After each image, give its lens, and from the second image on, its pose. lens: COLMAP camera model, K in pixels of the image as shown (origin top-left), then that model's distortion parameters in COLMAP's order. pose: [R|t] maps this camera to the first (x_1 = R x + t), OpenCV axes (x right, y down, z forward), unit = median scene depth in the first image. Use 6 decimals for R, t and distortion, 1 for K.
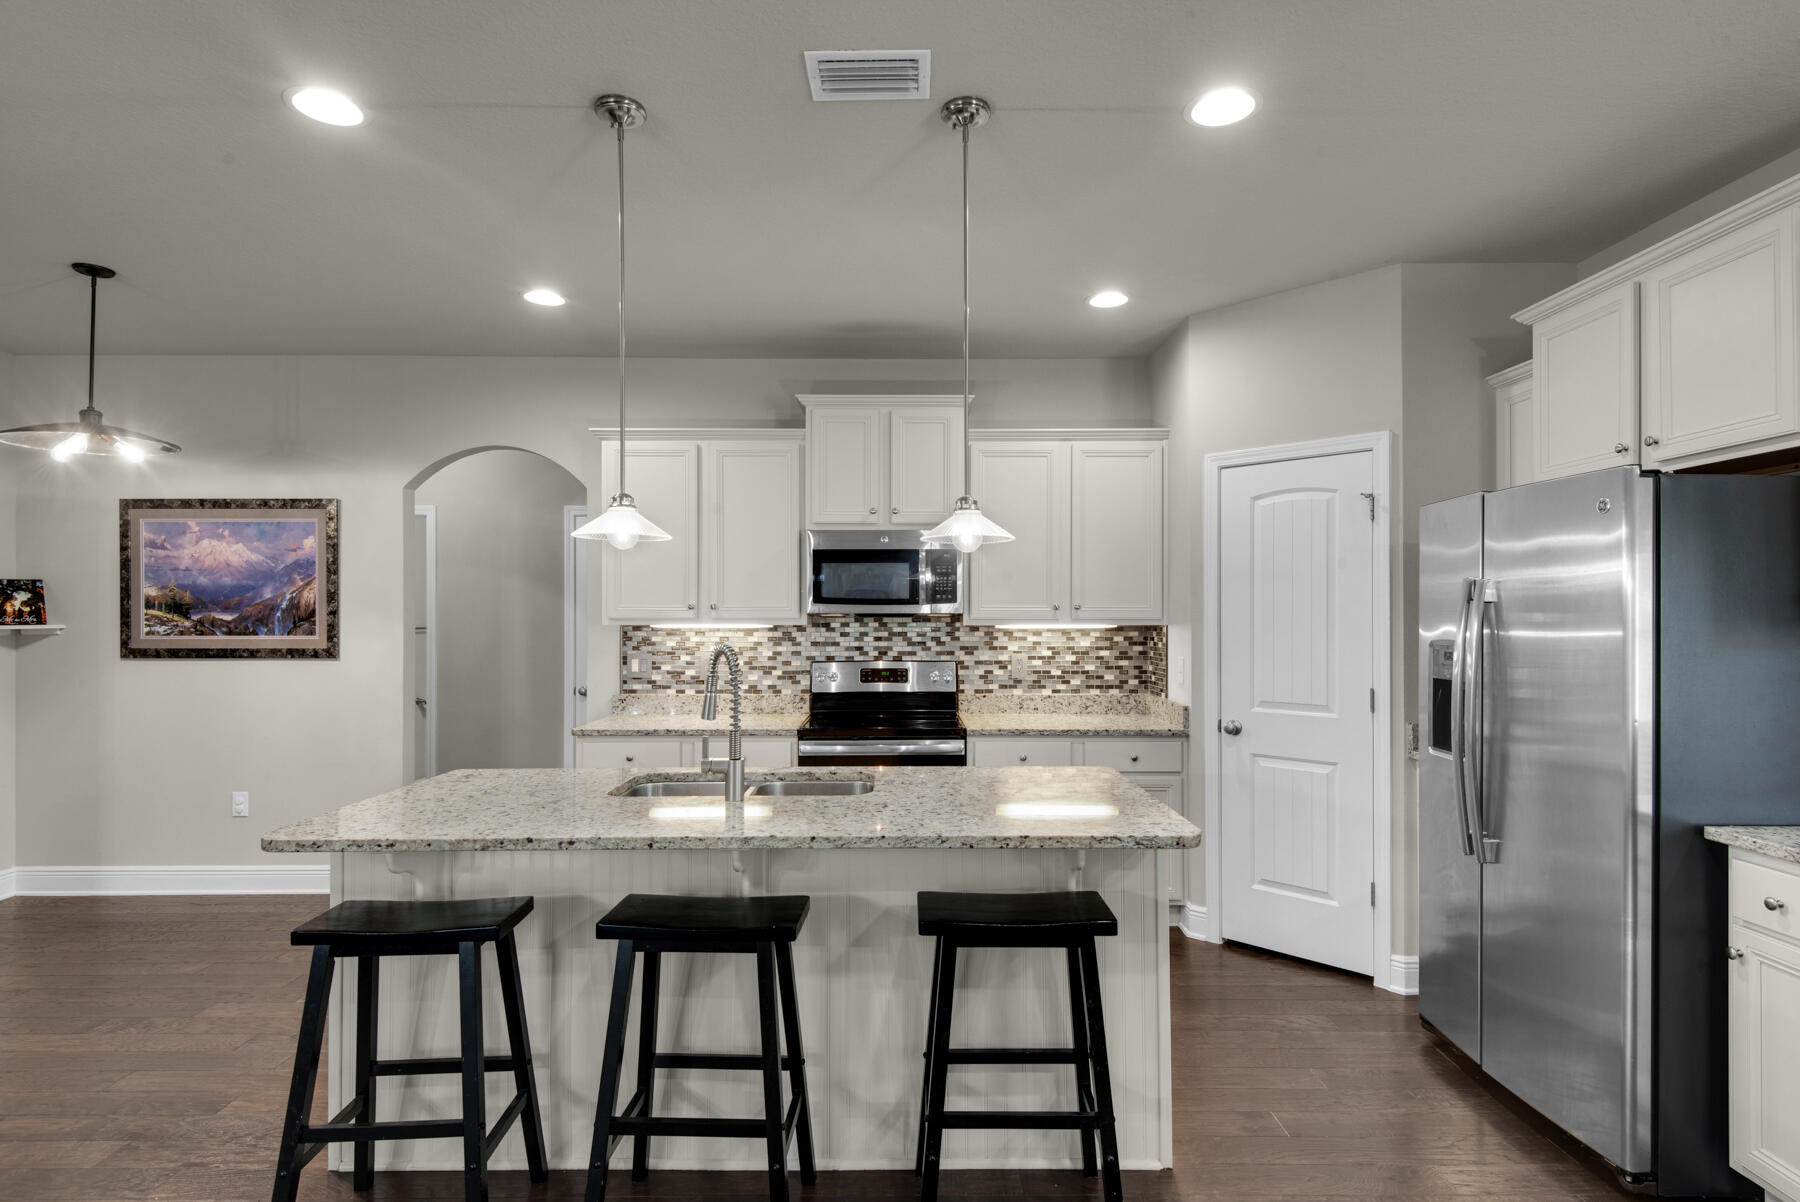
lens RADIAL K [[910.8, 0, 905.4], [0, 910.8, 607.1], [0, 0, 1]] dist [0.031428, -0.020015]
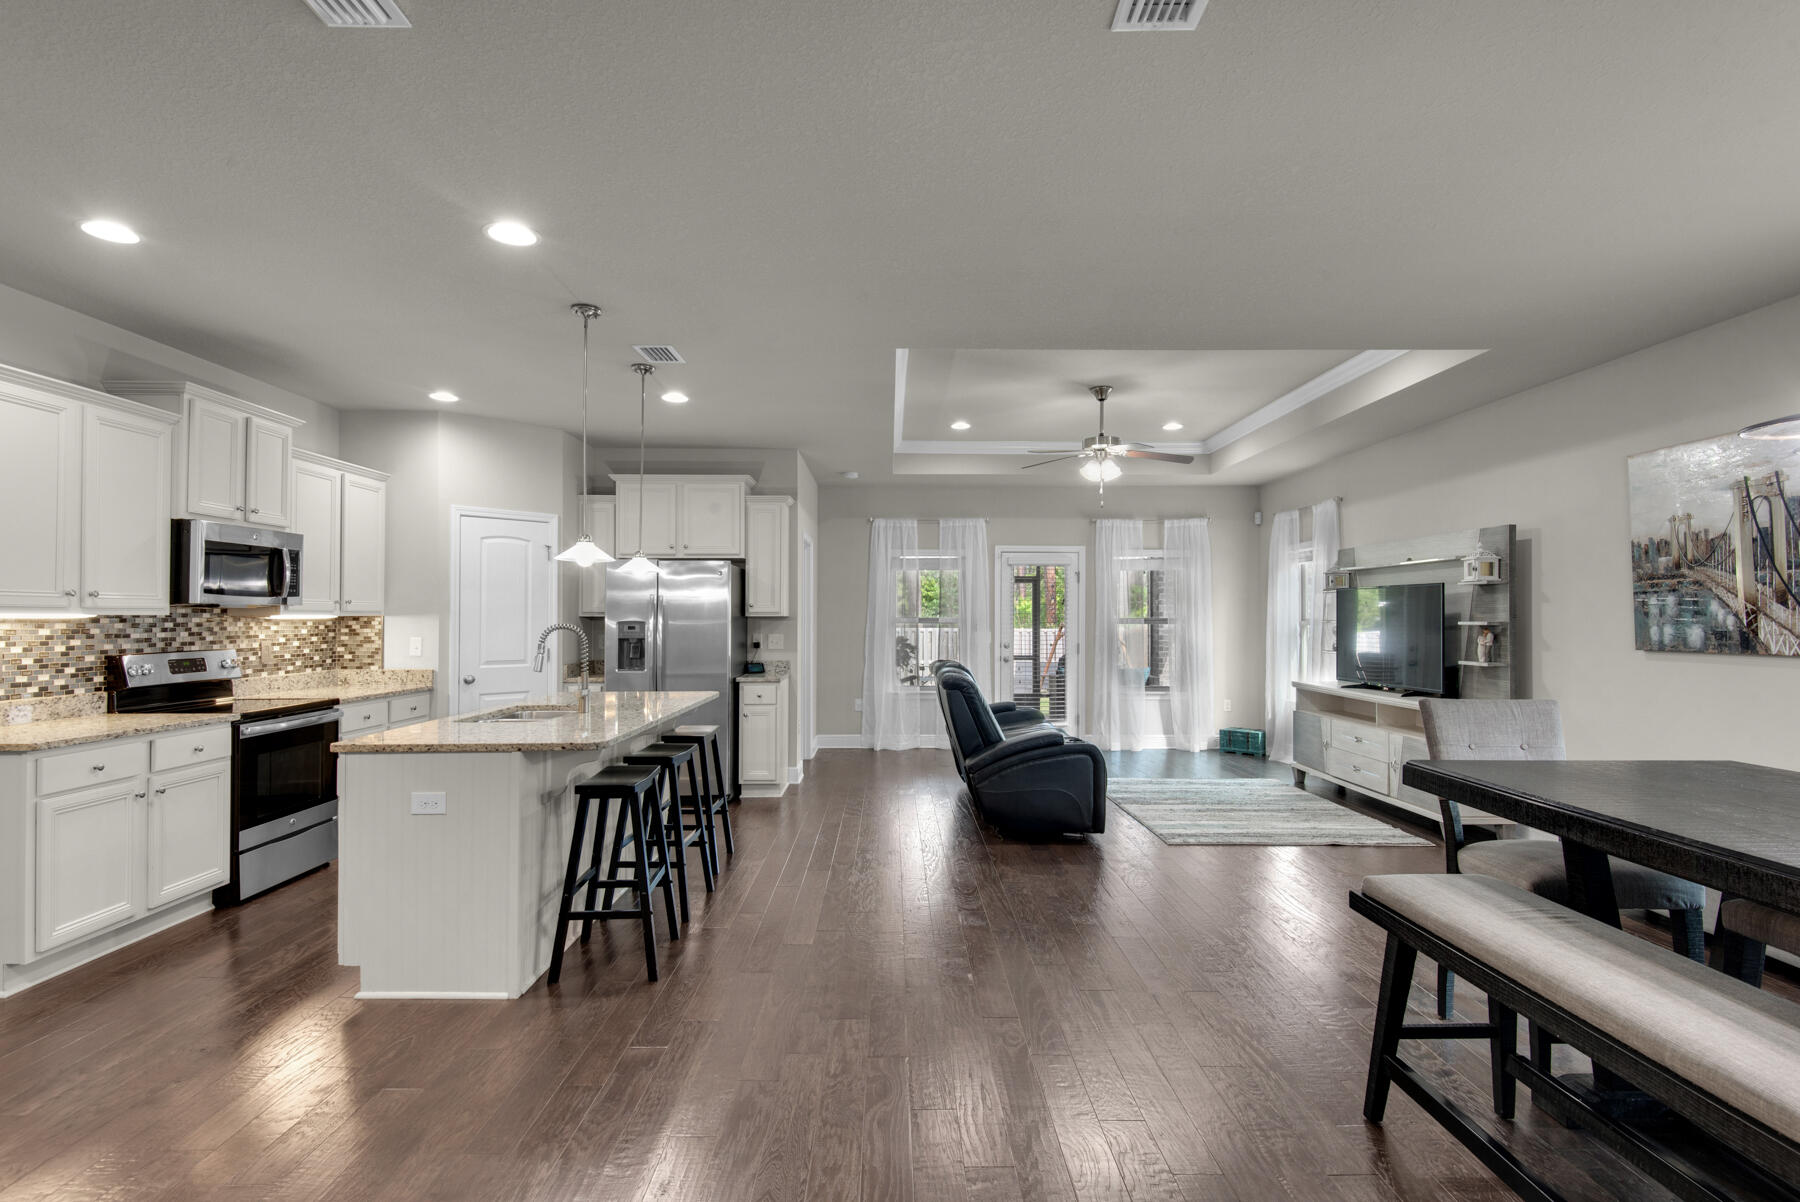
lens RADIAL K [[880.4, 0, 900.0], [0, 880.4, 601.0], [0, 0, 1]] dist [0.021668, -0.017818]
pose [[-0.003866, 0.018564, 0.999820, -0.992017], [-0.011396, 0.999762, -0.018607, 0.012502], [-0.999928, -0.011466, -0.003653, 0.210754]]
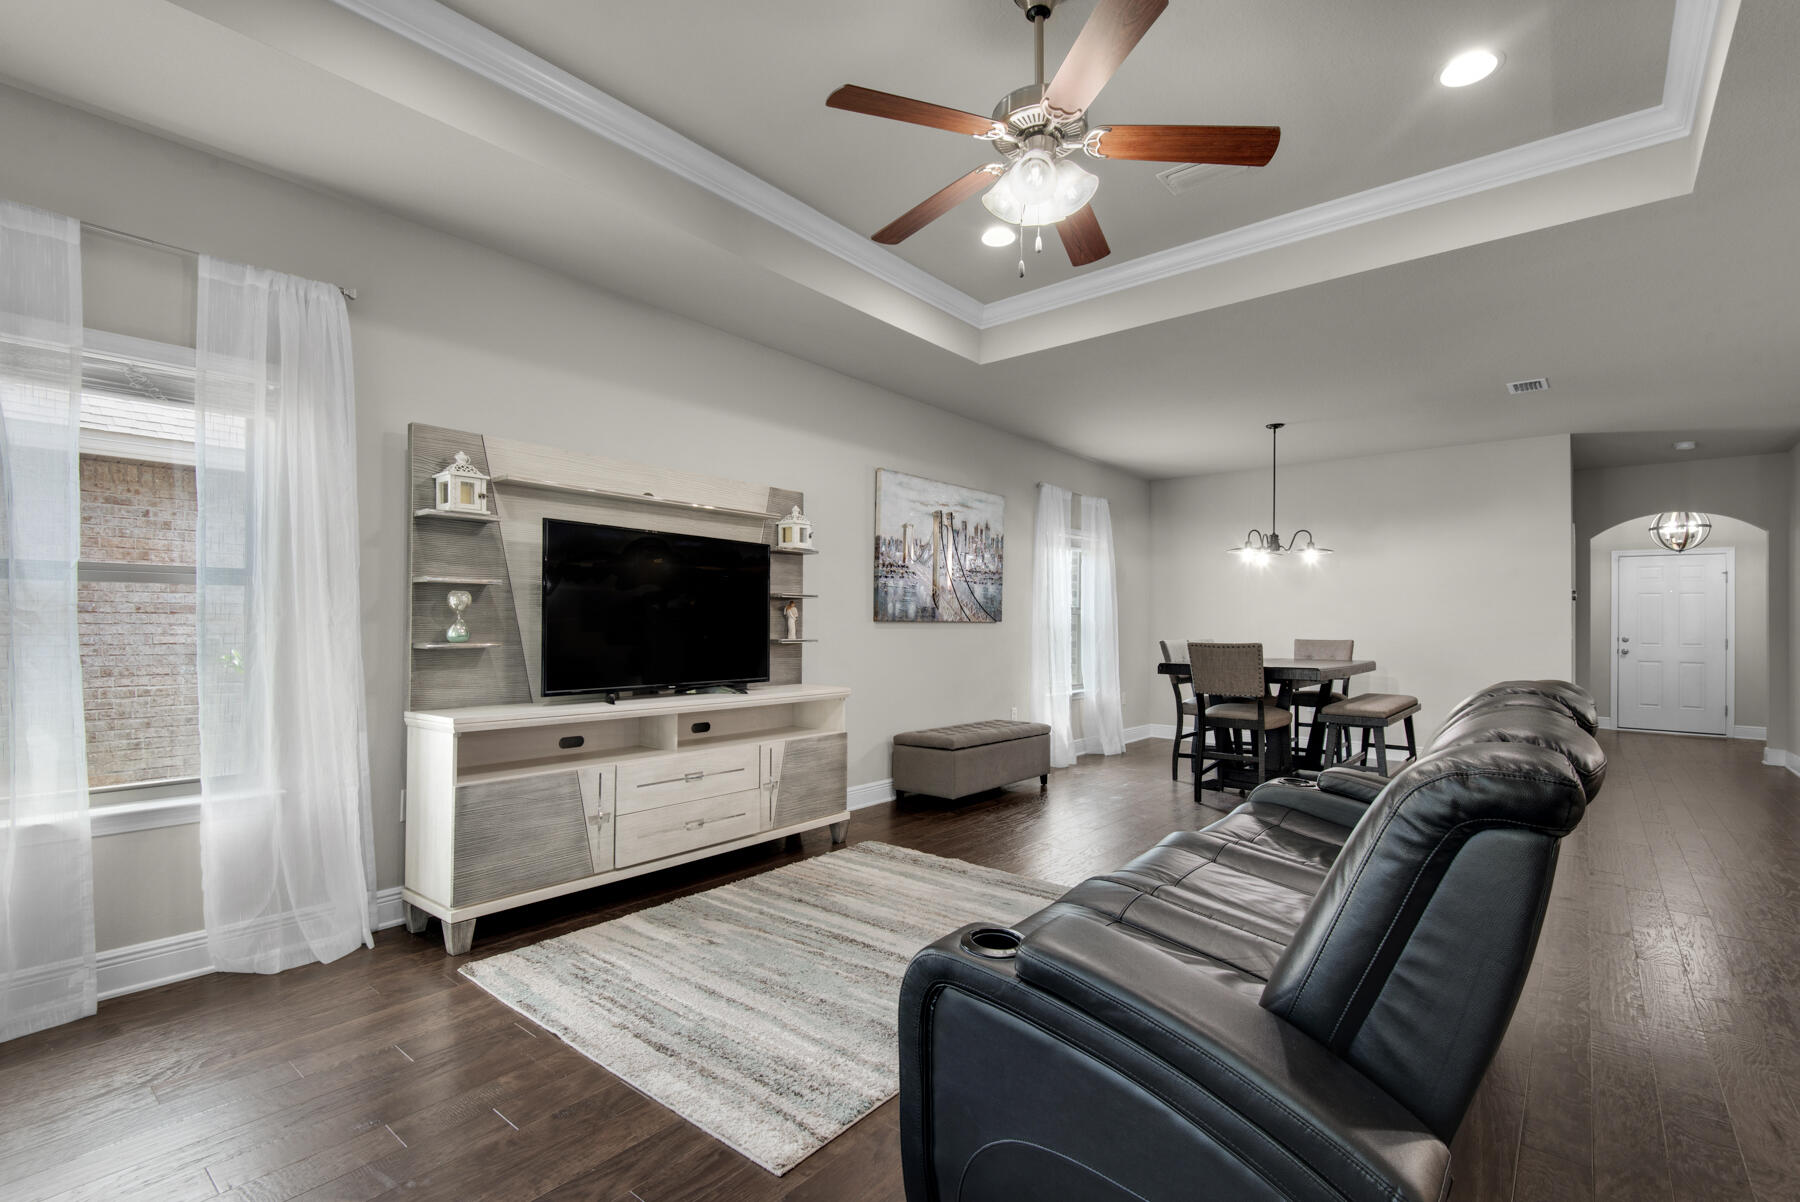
lens RADIAL K [[815.6, 0, 913.8], [0, 815.6, 621.1], [0, 0, 1]] dist [0.022289, -0.000125]
pose [[-0.639871, -0.007413, -0.768447, 0.826147], [0.004494, 0.999900, -0.013387, 0.054125], [0.768469, -0.012019, -0.639774, 0.162573]]
